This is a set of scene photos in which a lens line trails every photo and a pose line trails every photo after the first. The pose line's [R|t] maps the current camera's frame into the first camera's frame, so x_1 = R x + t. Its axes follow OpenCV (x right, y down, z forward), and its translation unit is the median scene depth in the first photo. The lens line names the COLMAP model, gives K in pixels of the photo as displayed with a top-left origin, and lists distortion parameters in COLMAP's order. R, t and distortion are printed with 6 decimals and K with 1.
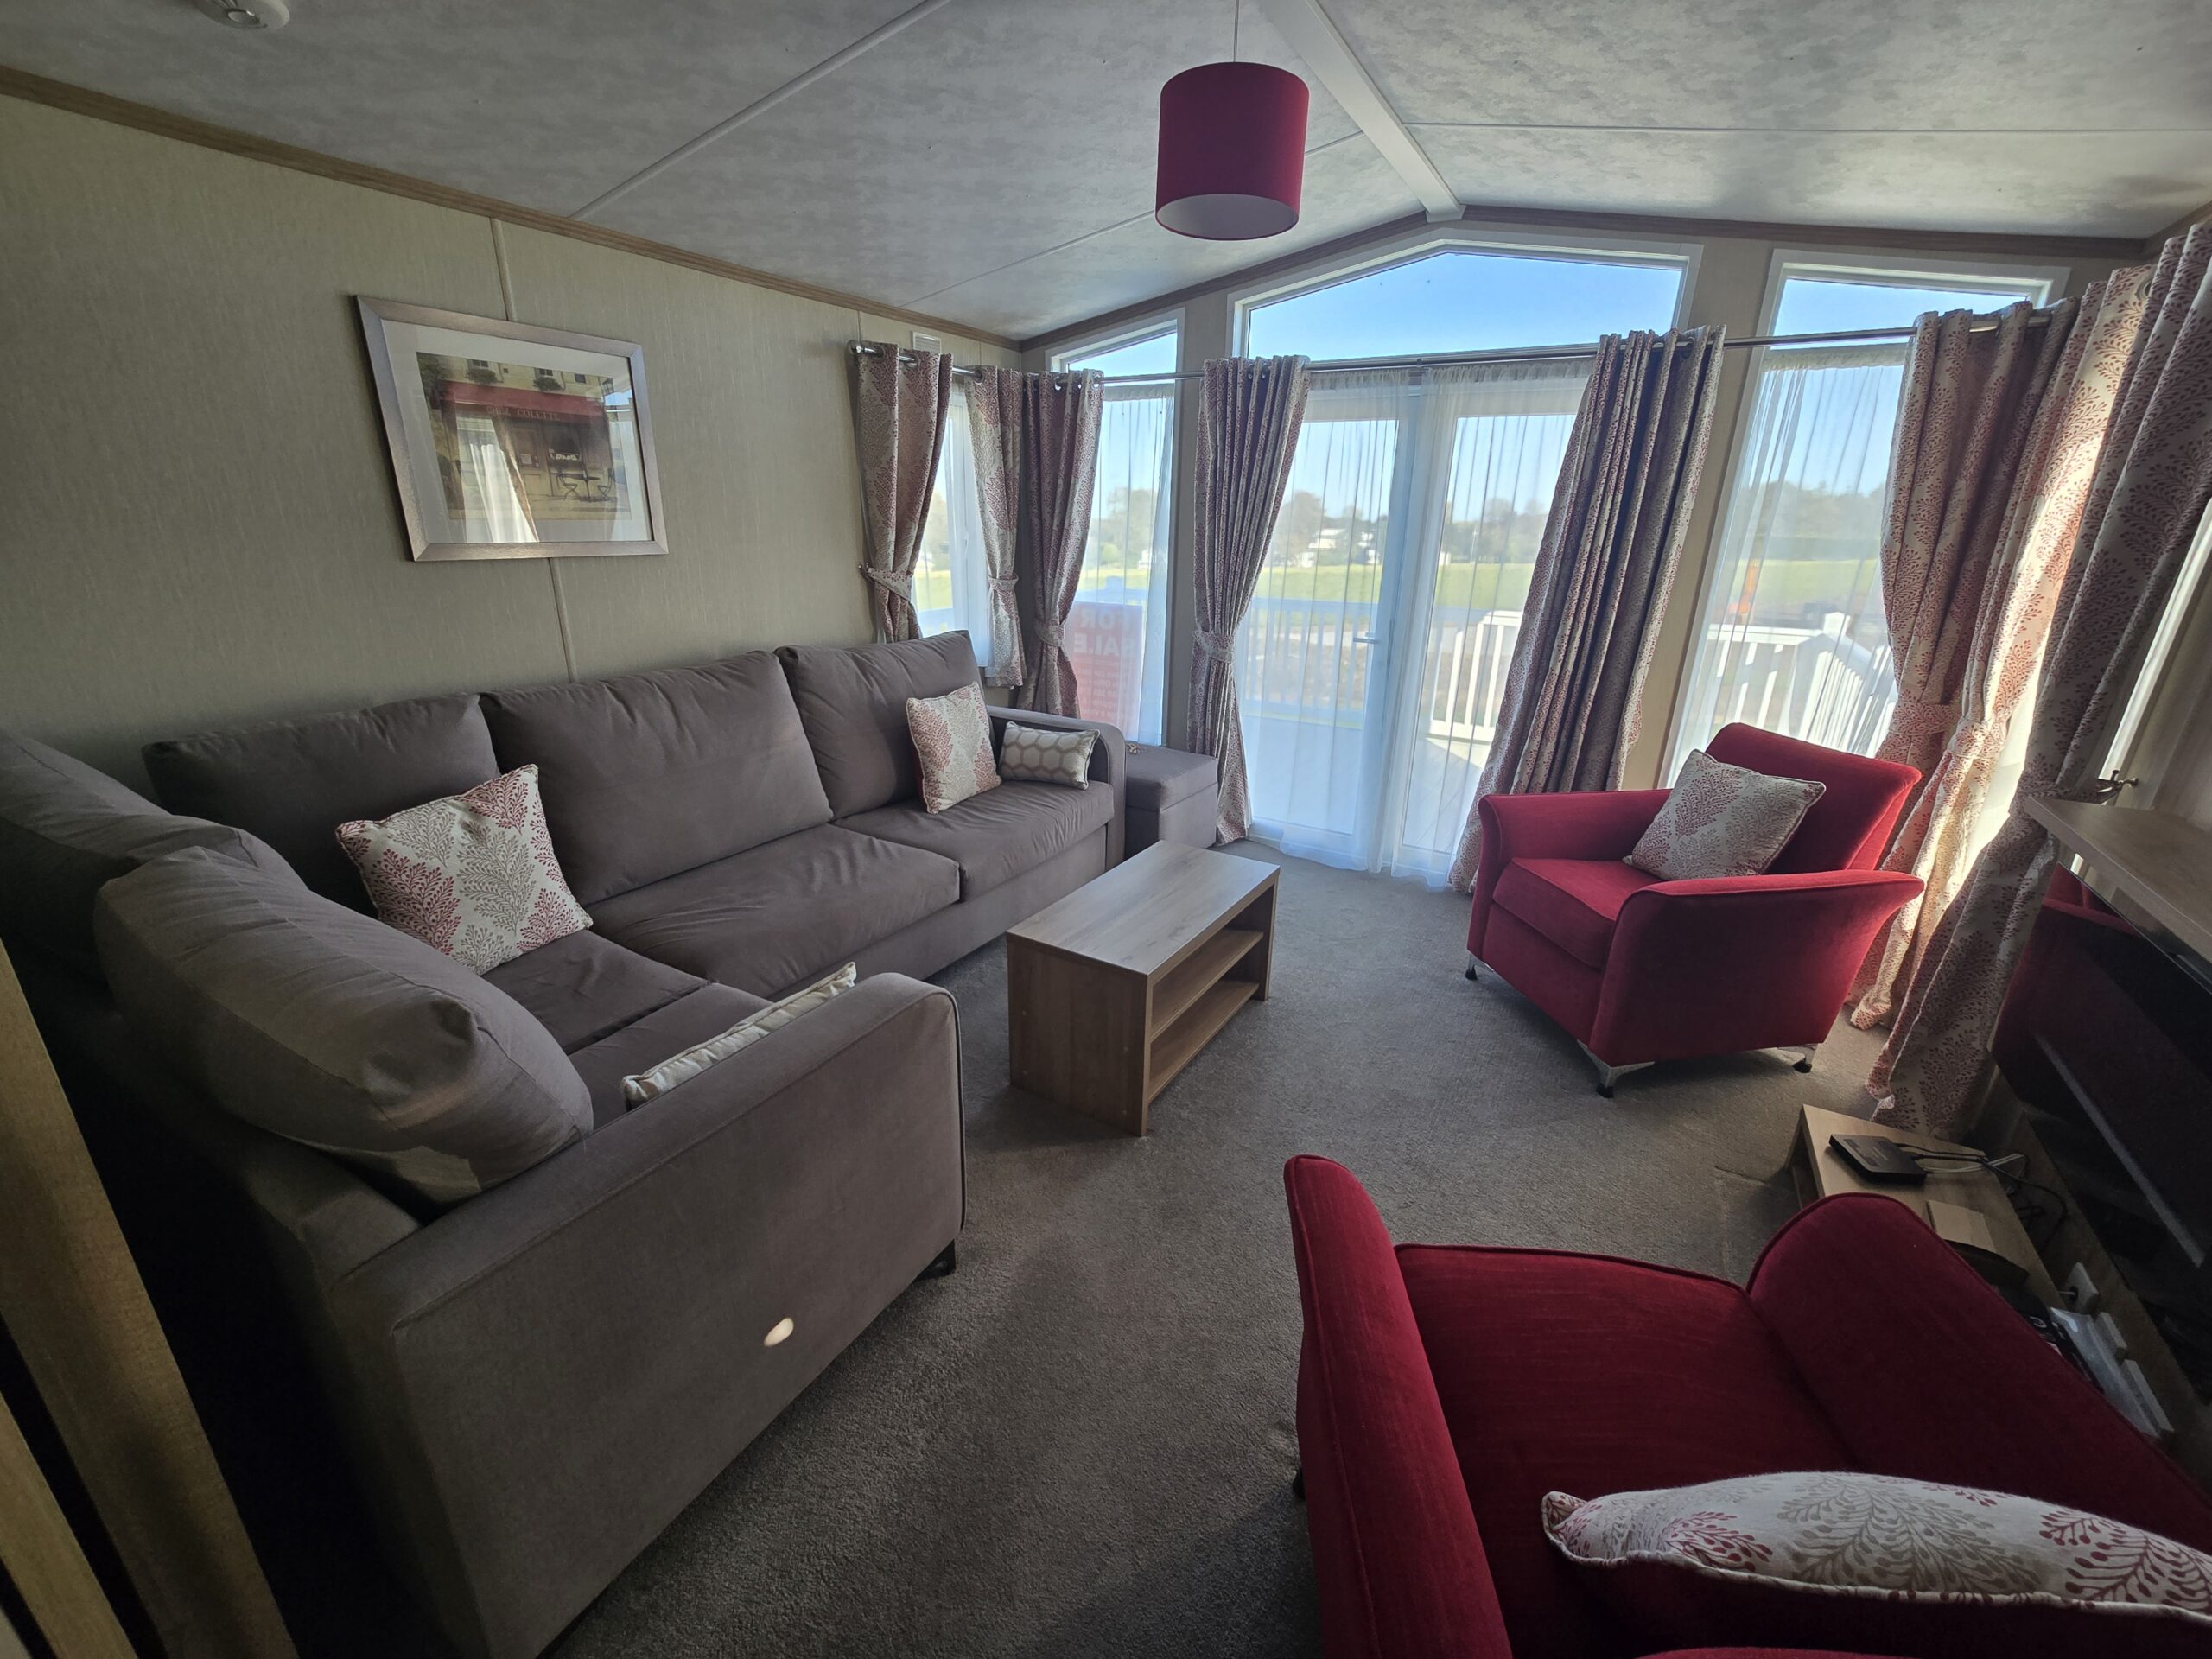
lens RADIAL K [[904.2, 0, 1109.0], [0, 904.2, 824.7], [0, 0, 1]] dist [-0.001979, 0.002737]
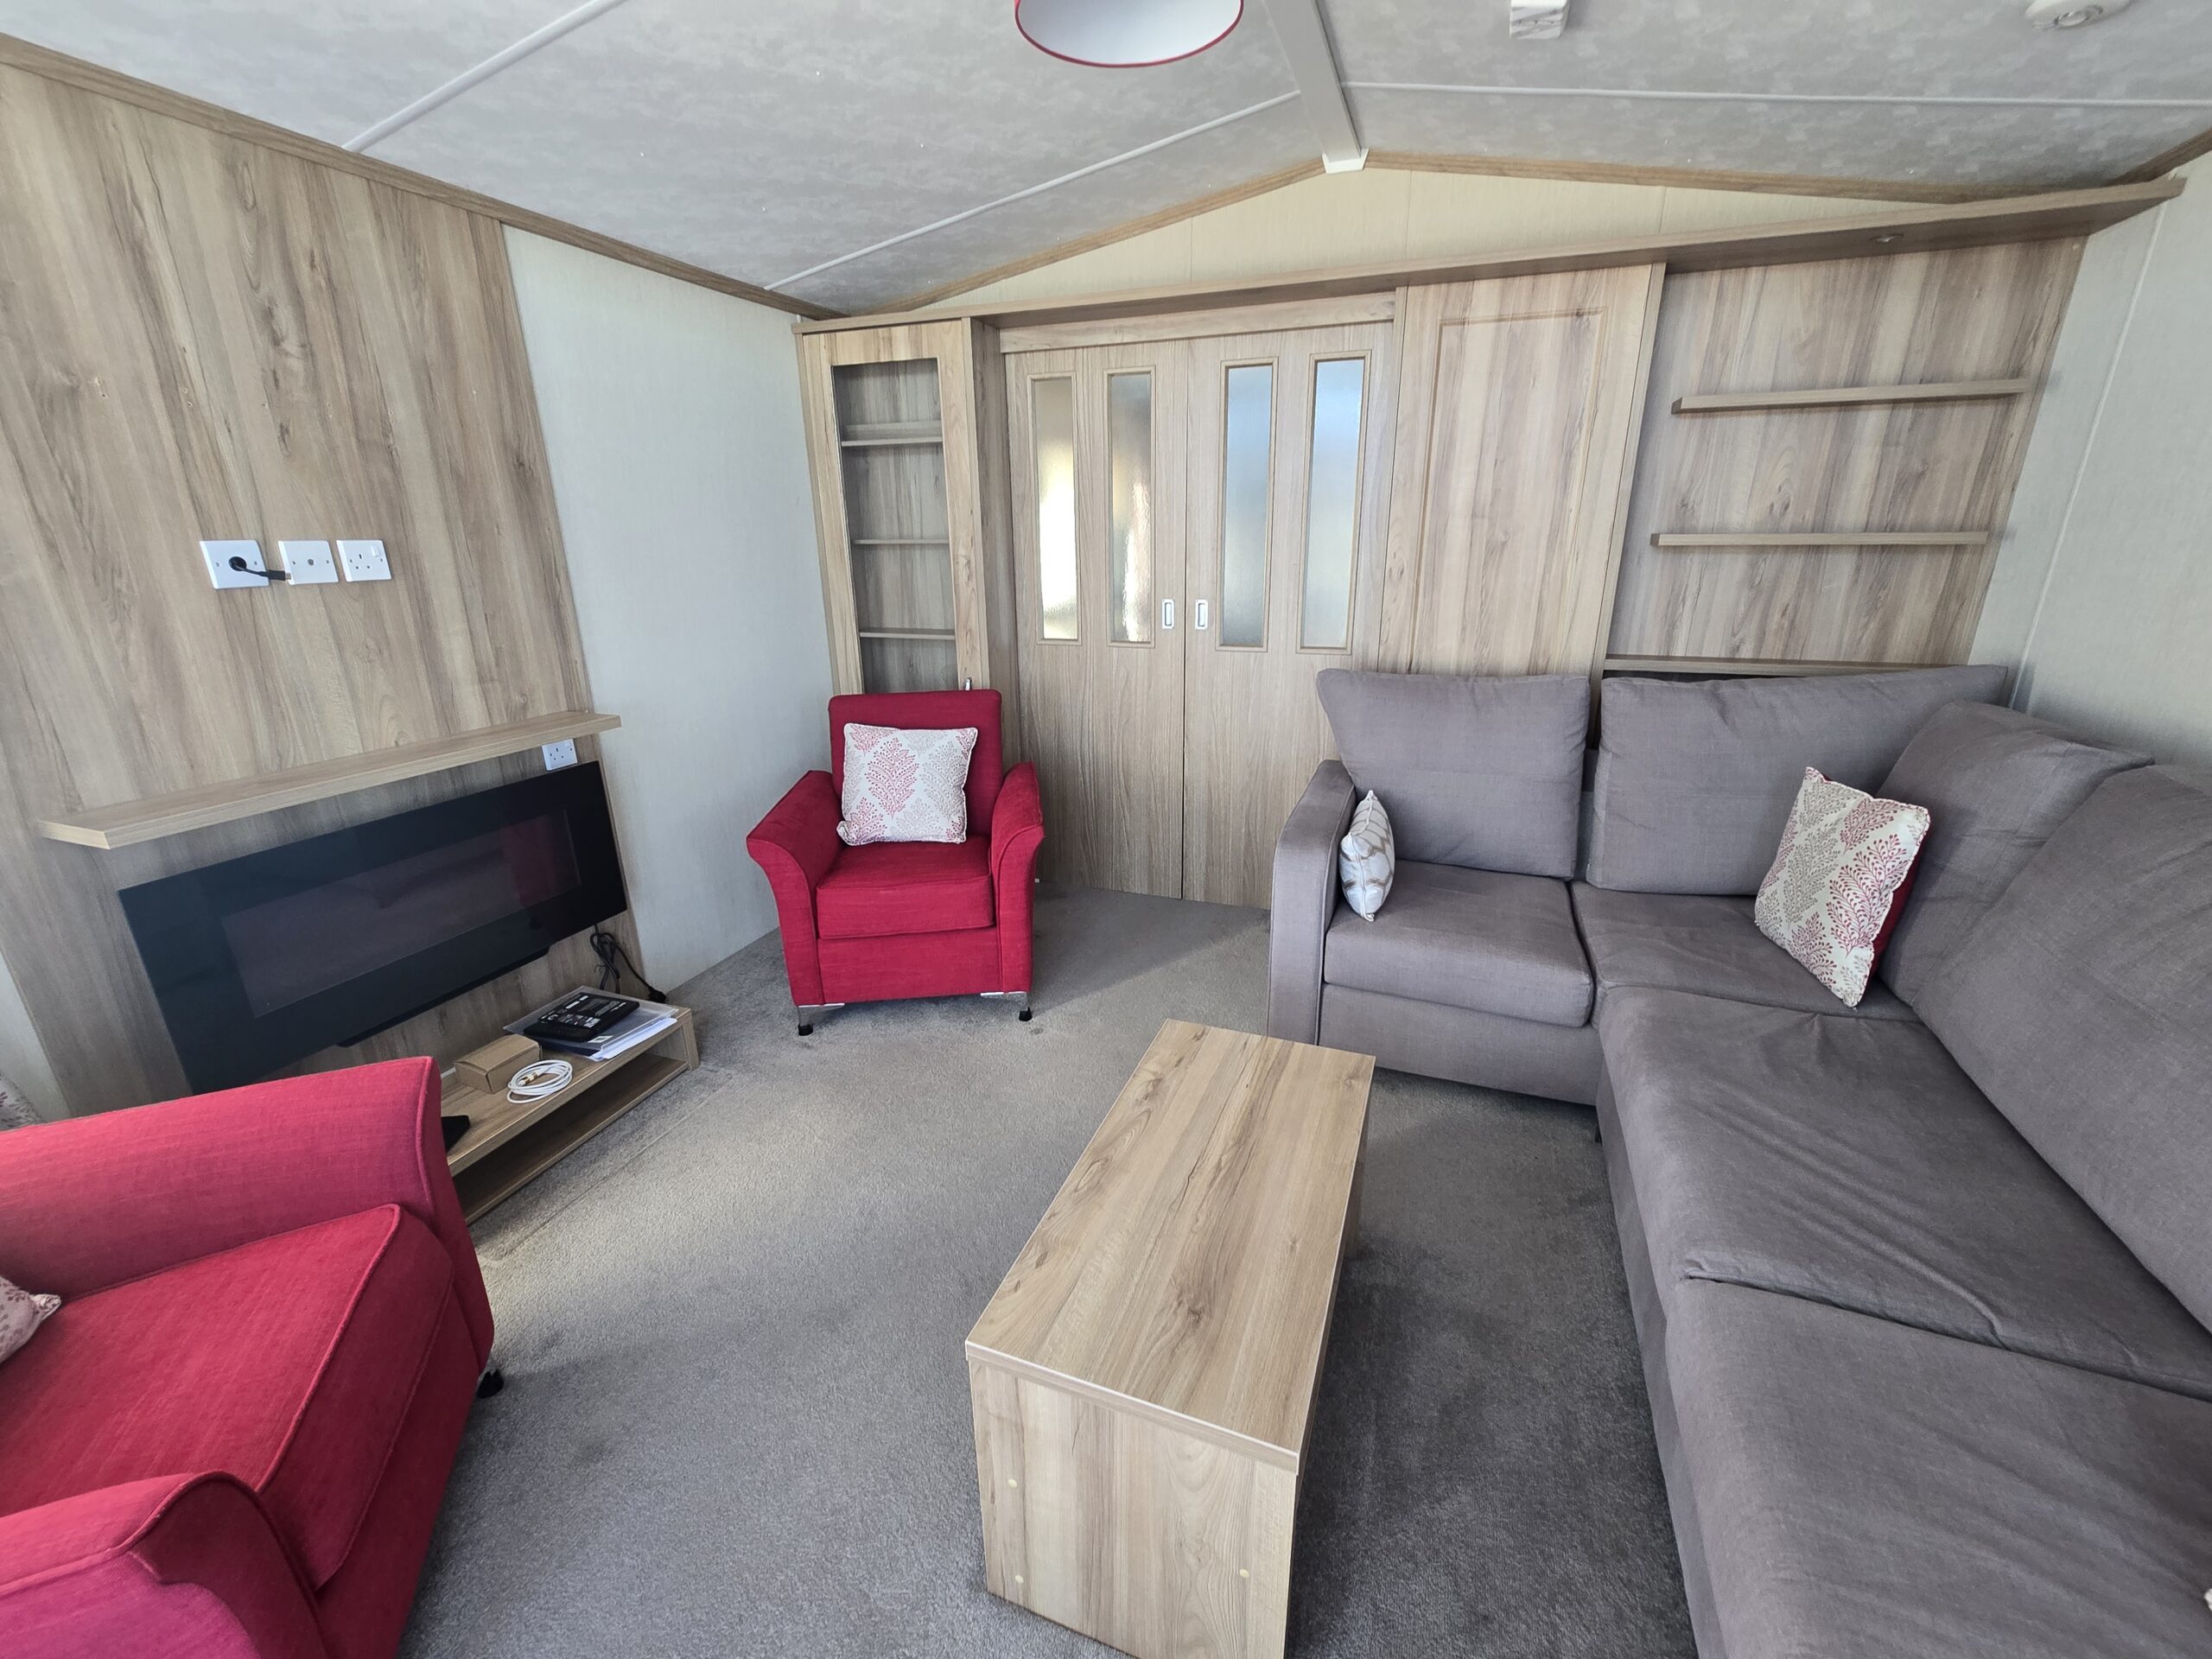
lens RADIAL K [[904.2, 0, 1124.8], [0, 904.2, 818.1], [0, 0, 1]] dist [-0.001979, 0.002737]
pose [[-0.983139, 0.053209, -0.174948, 0.188874], [-0.061211, 0.805773, 0.589052, -0.416817], [0.172311, 0.589829, -0.788930, 1.263390]]
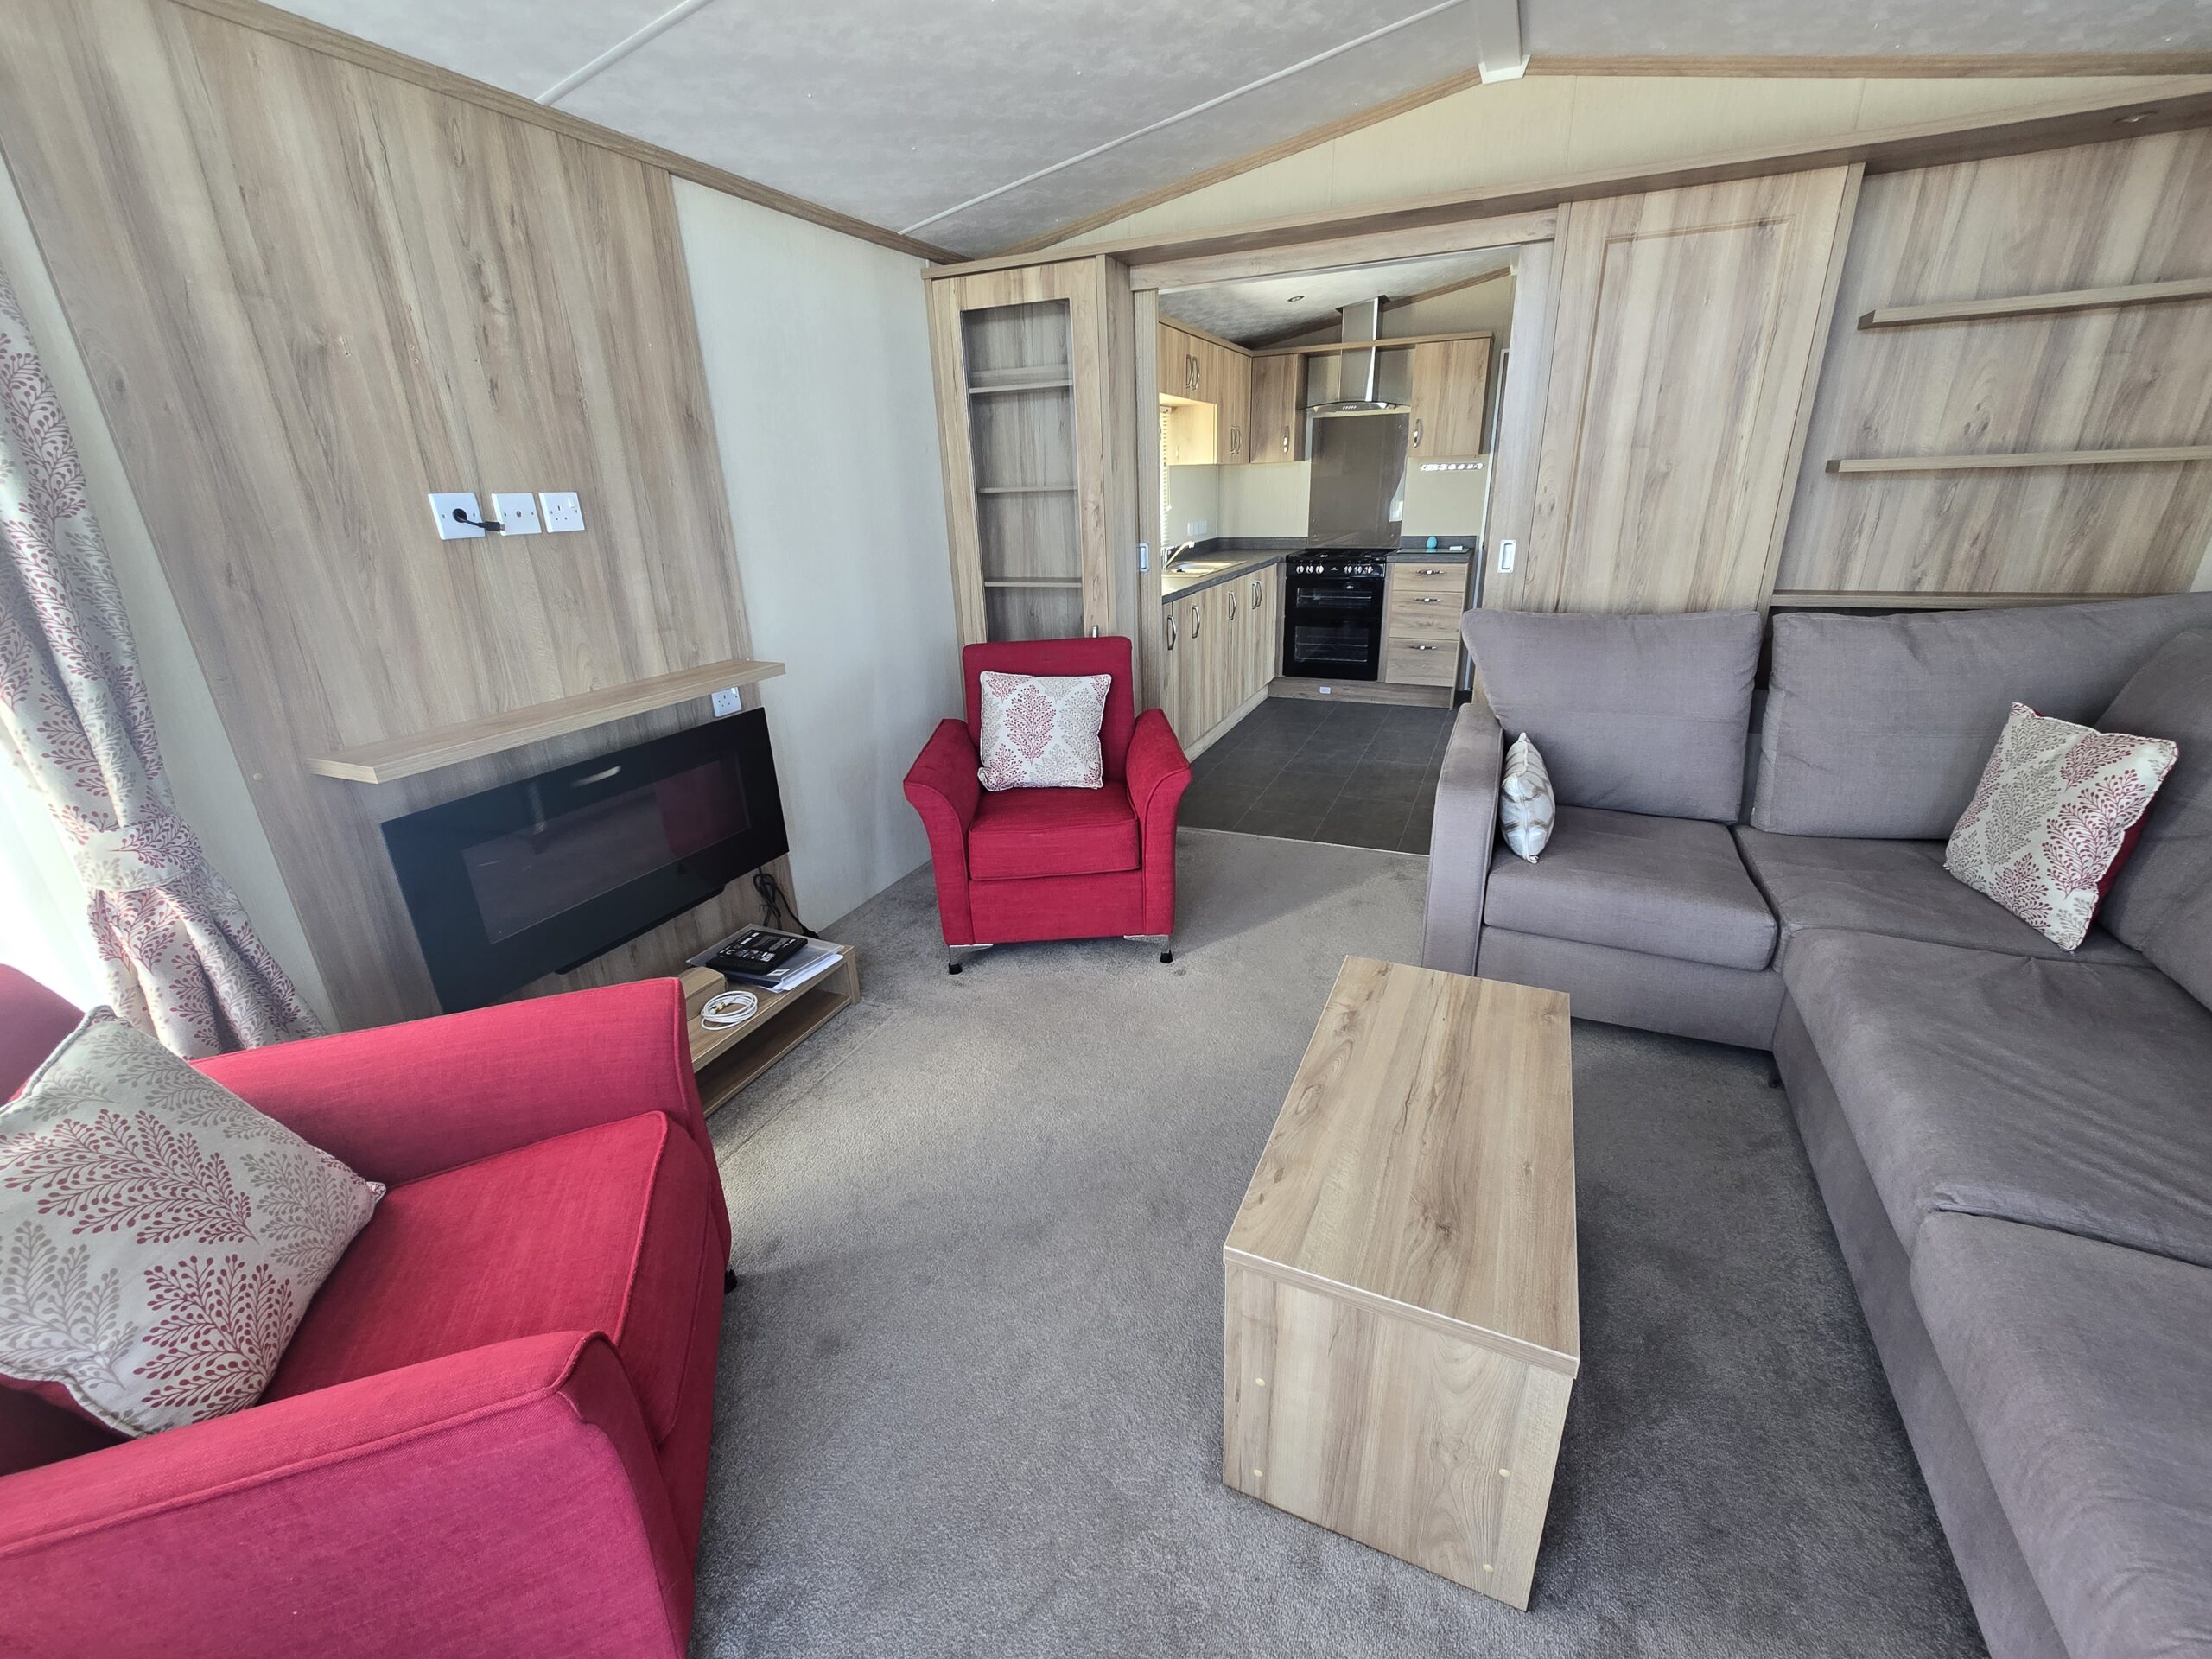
lens RADIAL K [[904.2, 0, 1125.0], [0, 904.2, 818.9], [0, 0, 1]] dist [-0.001979, 0.002737]
pose [[-0.992088, 0.060671, -0.109916, 0.287707], [-0.022082, 0.777513, 0.628479, -0.403234], [0.123591, 0.625934, -0.770021, 1.263766]]
